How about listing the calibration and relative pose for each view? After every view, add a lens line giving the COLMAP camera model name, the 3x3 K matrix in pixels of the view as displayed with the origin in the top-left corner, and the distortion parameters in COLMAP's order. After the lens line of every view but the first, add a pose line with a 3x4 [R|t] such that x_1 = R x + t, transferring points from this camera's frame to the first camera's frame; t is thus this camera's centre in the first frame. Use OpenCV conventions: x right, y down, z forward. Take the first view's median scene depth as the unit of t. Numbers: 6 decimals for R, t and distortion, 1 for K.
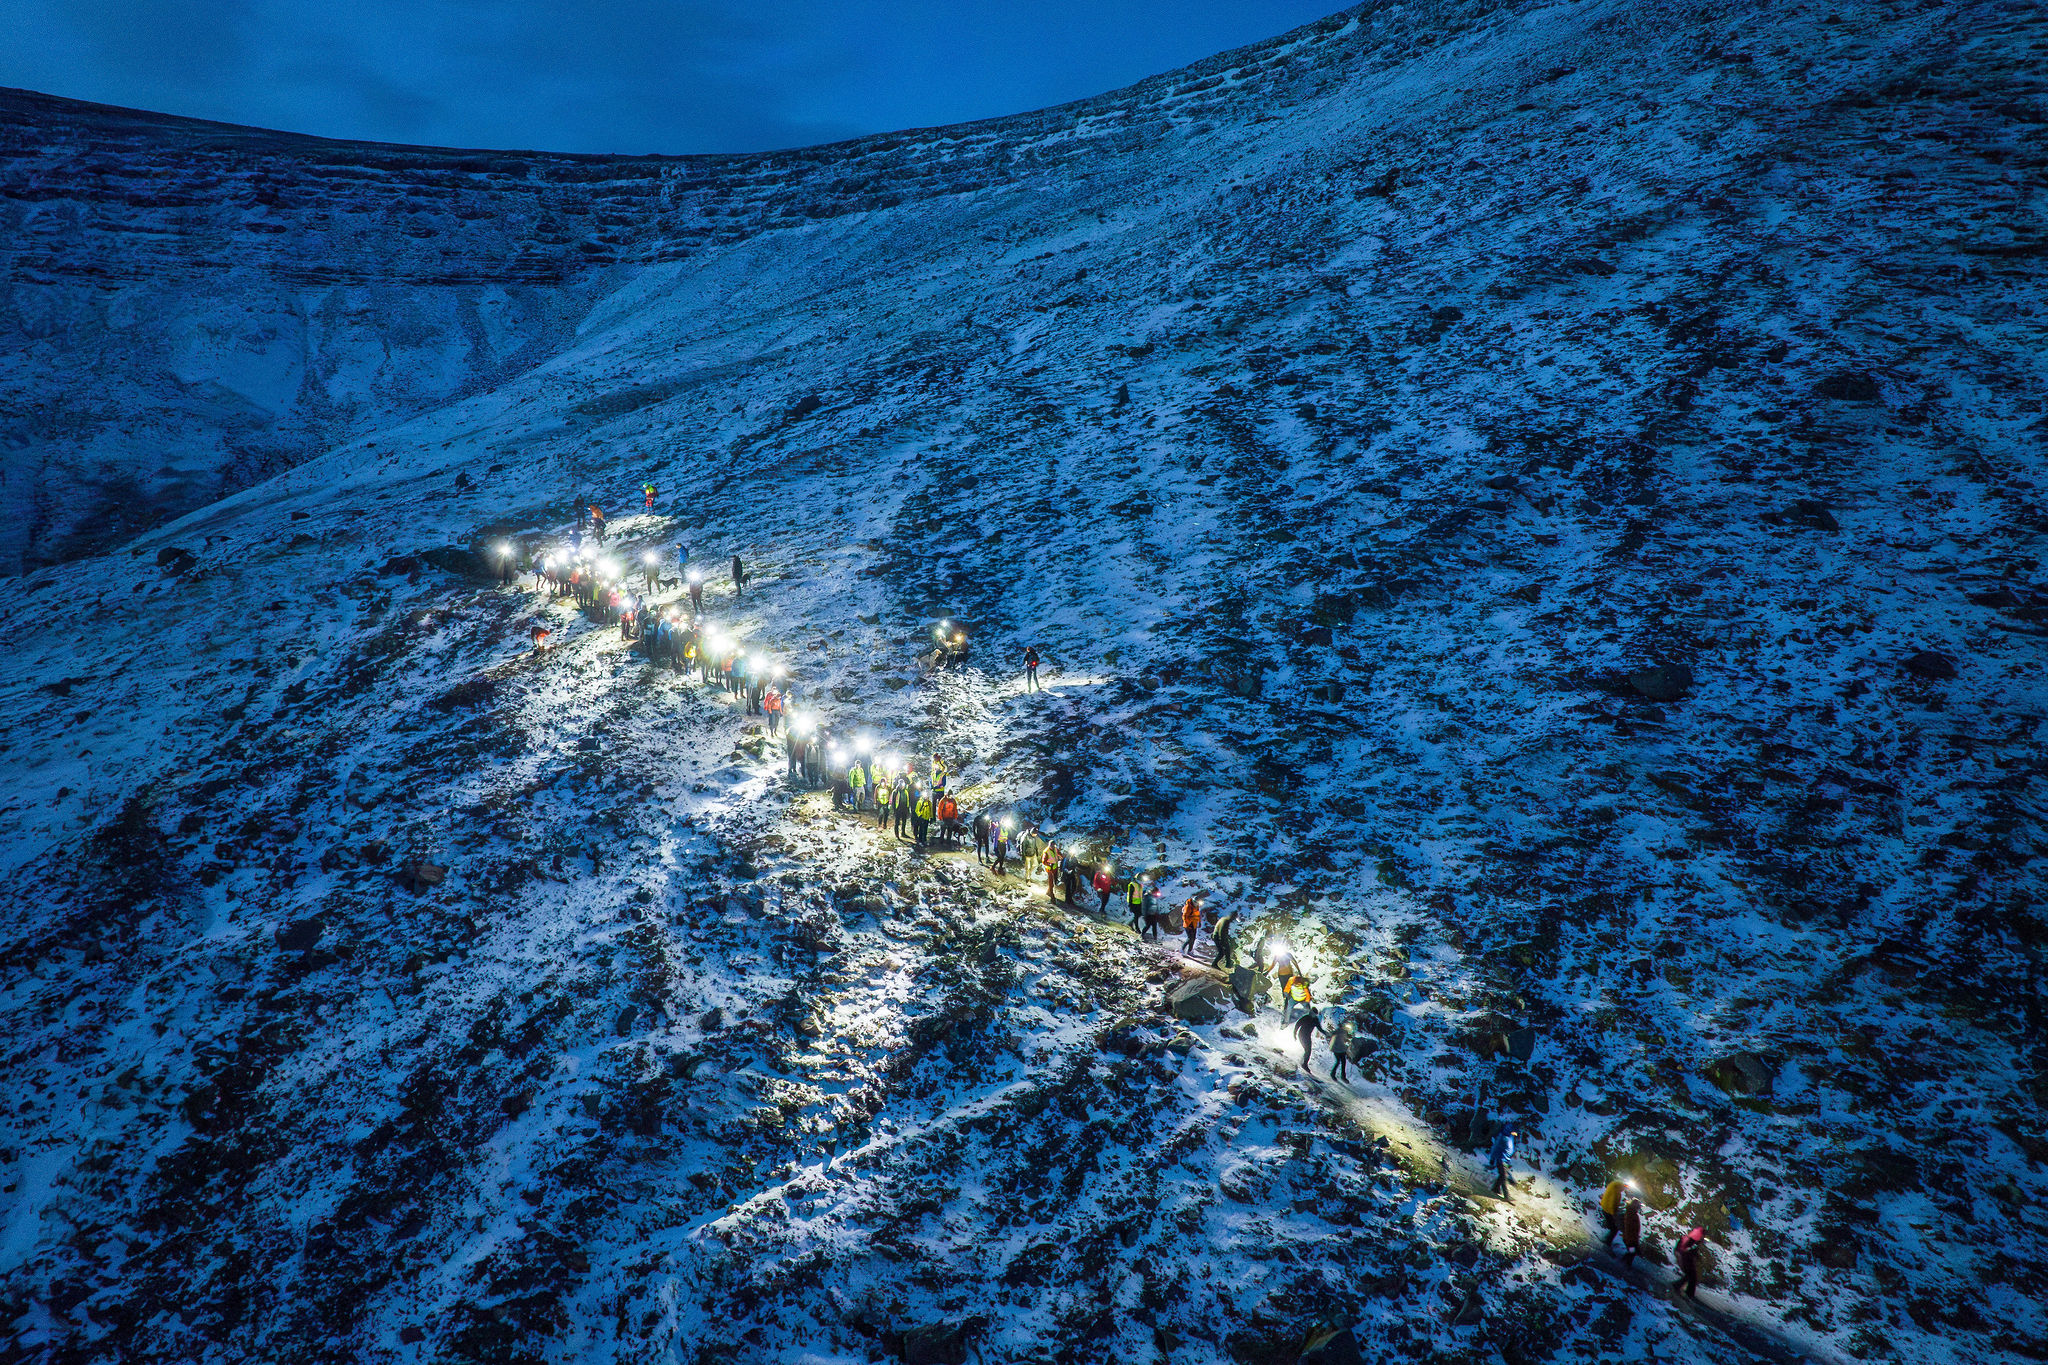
lens RADIAL K [[1451.1, 0, 1028.1], [0, 1451.1, 637.0], [0, 0, 1]] dist [-0.044829, 0.016945]
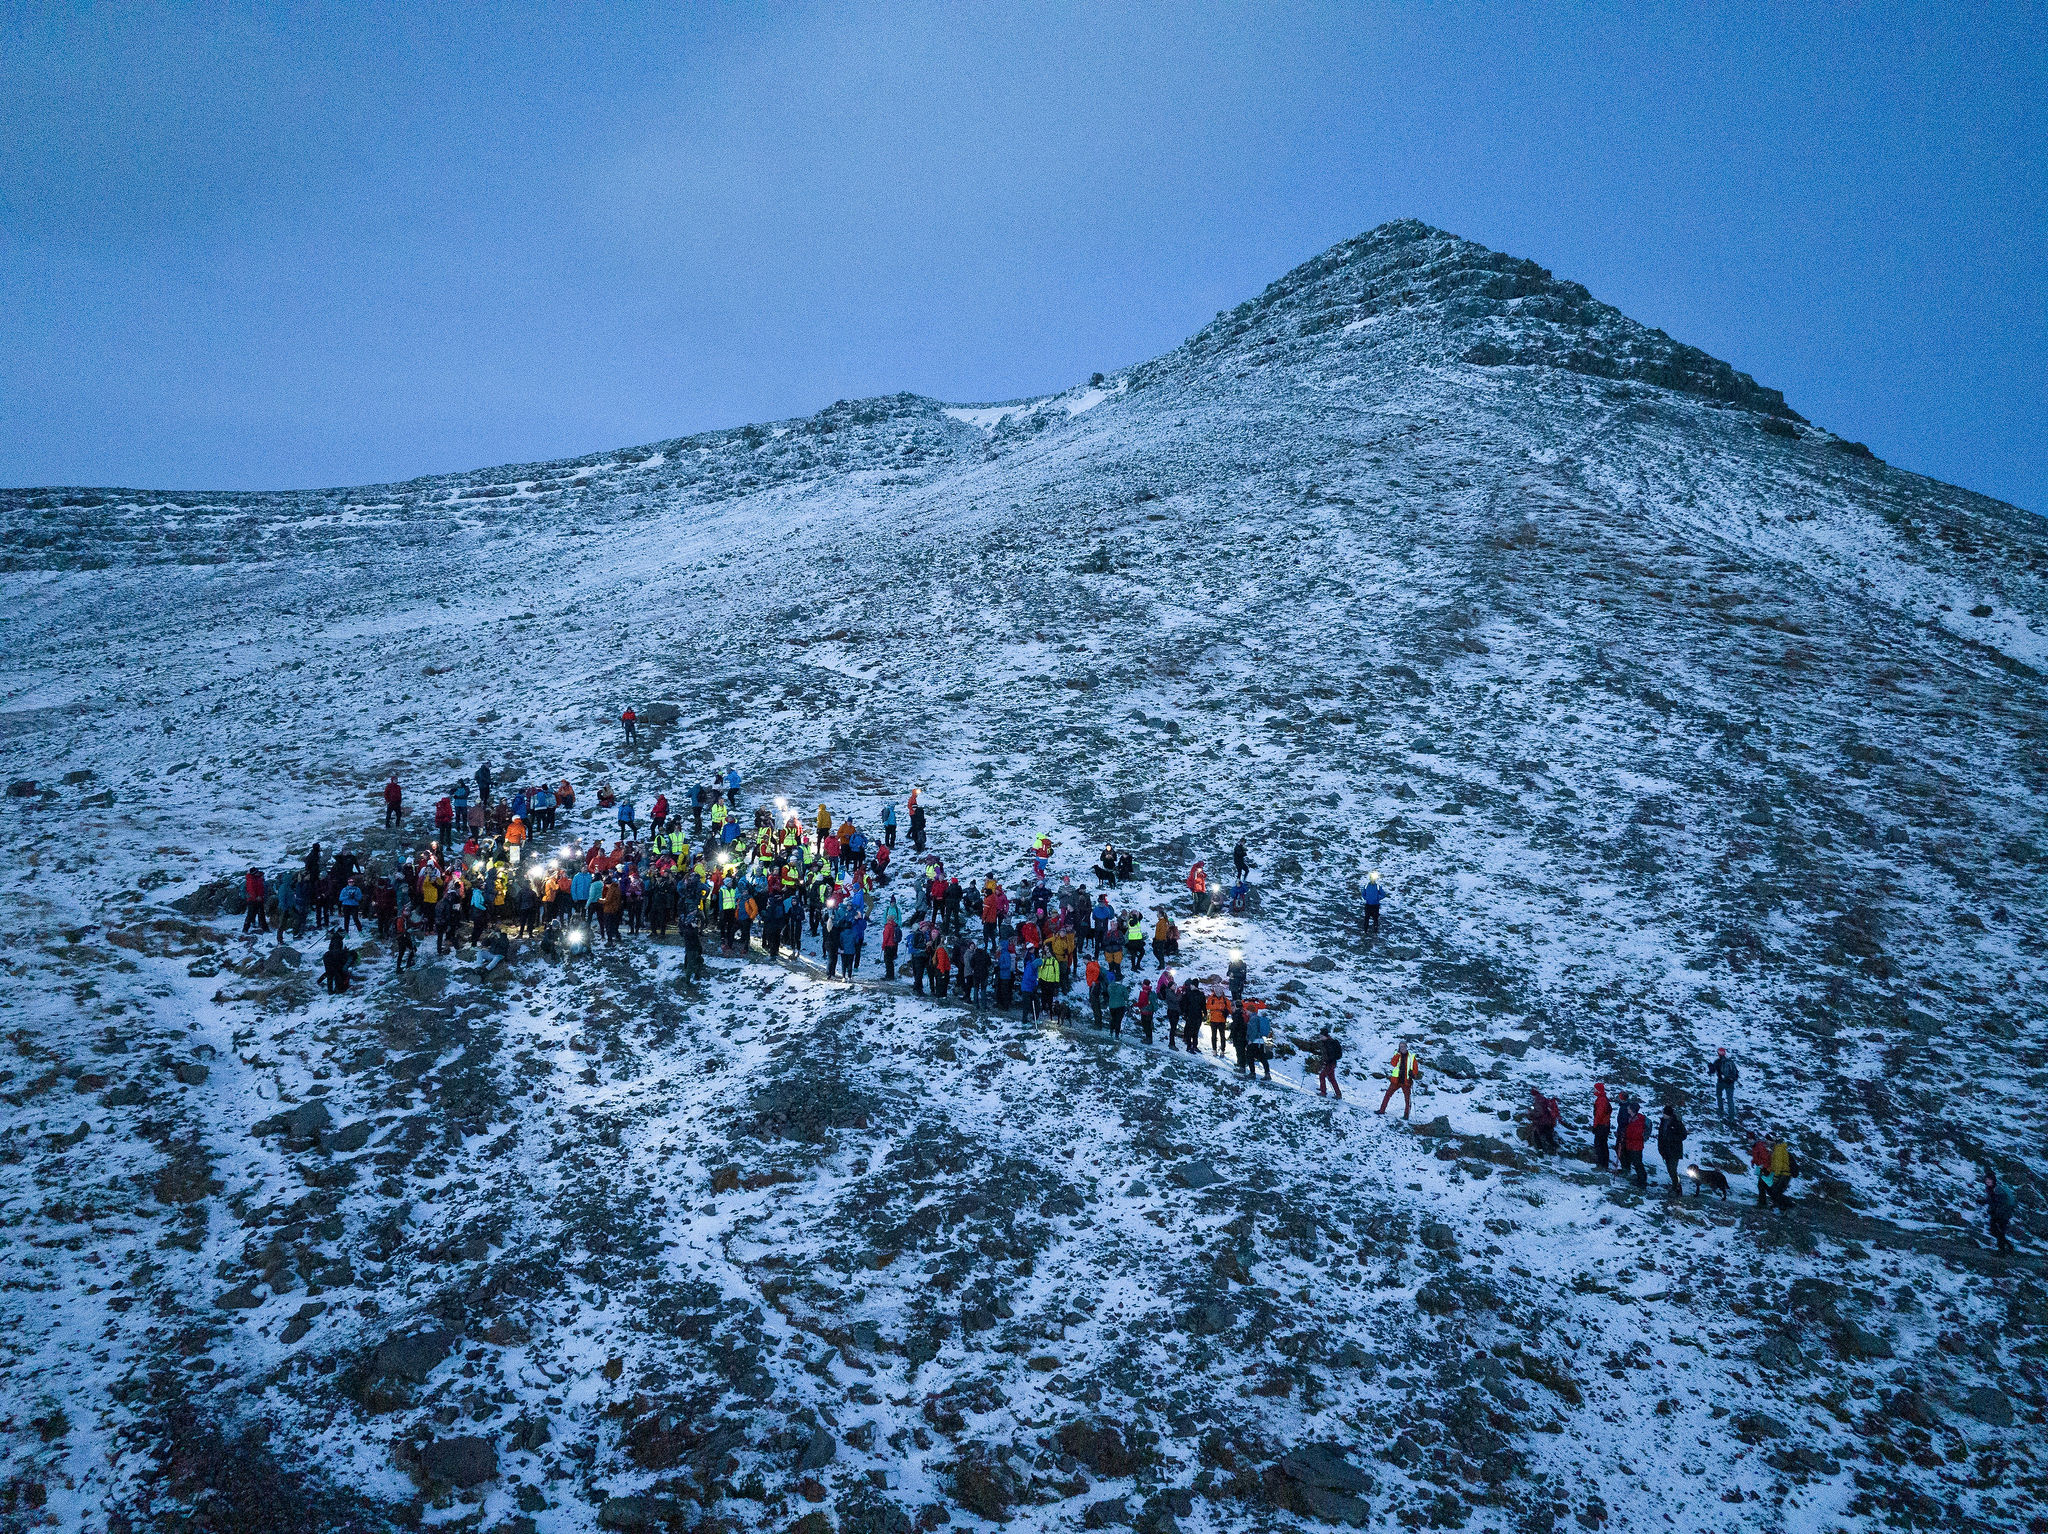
lens RADIAL K [[1441.5, 0, 1021.8], [0, 1441.5, 755.4], [0, 0, 1]] dist [-0.019763, -0.037145]
pose [[0.849025, 0.077785, 0.522596, -0.510233], [0.039198, 0.977105, -0.209118, 0.024832], [-0.526897, 0.198031, 0.826537, 0.433555]]
